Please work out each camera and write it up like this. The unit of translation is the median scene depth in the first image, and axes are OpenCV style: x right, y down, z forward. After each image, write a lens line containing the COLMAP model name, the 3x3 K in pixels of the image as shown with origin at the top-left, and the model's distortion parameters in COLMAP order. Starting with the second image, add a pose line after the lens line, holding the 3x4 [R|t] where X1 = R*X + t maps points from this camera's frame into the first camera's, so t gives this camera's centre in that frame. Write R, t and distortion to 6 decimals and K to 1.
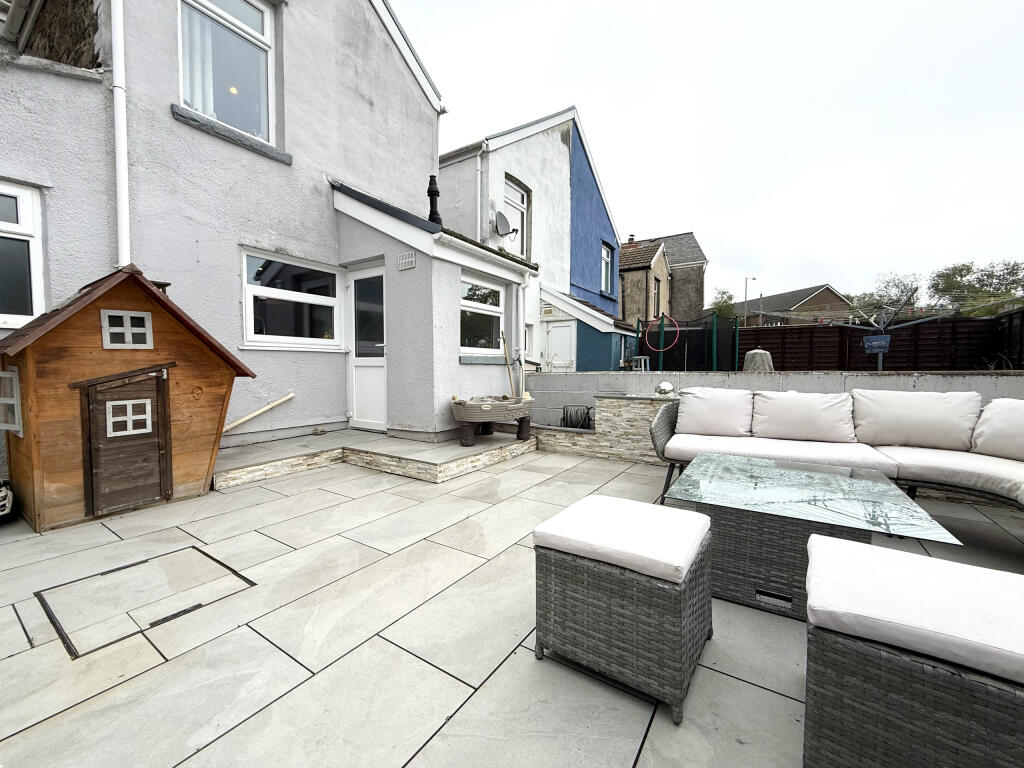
lens RADIAL K [[408.5, 0, 509.4], [0, 408.5, 383.0], [0, 0, 1]] dist [0.000565, -0.000081]
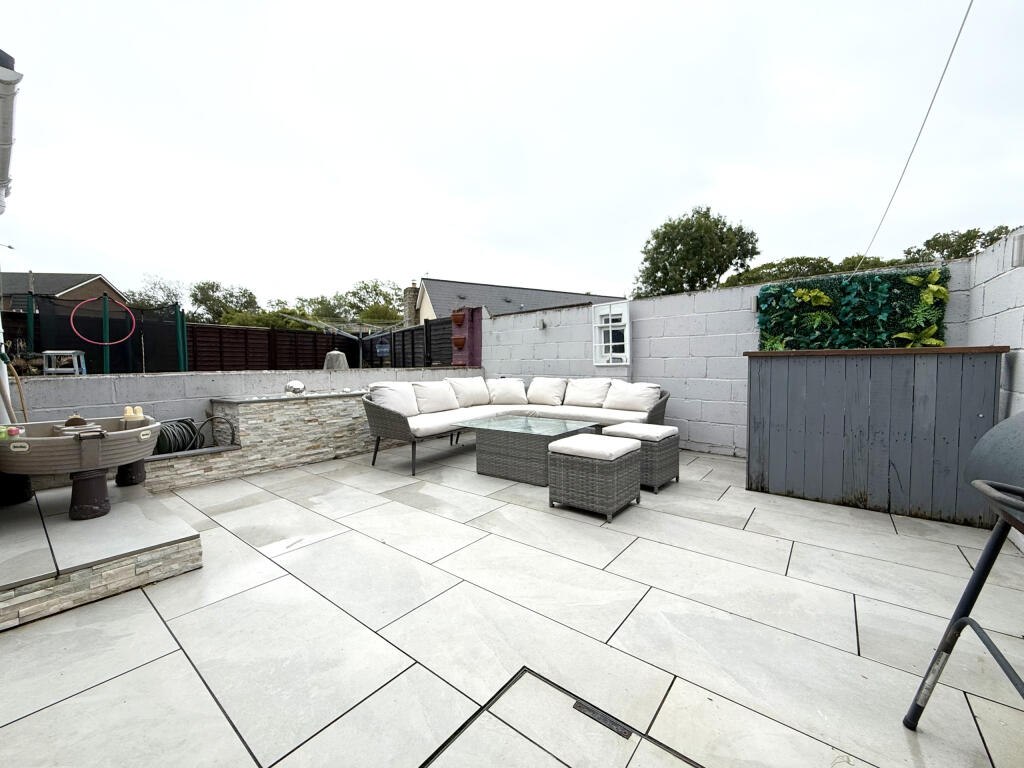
lens RADIAL K [[408.5, 0, 509.4], [0, 408.5, 383.0], [0, 0, 1]] dist [0.000565, -0.000081]
pose [[0.080064, -0.044333, 0.995803, -0.563723], [0.042882, 0.998239, 0.040993, -0.015565], [-0.995867, 0.039420, 0.081824, 0.406080]]
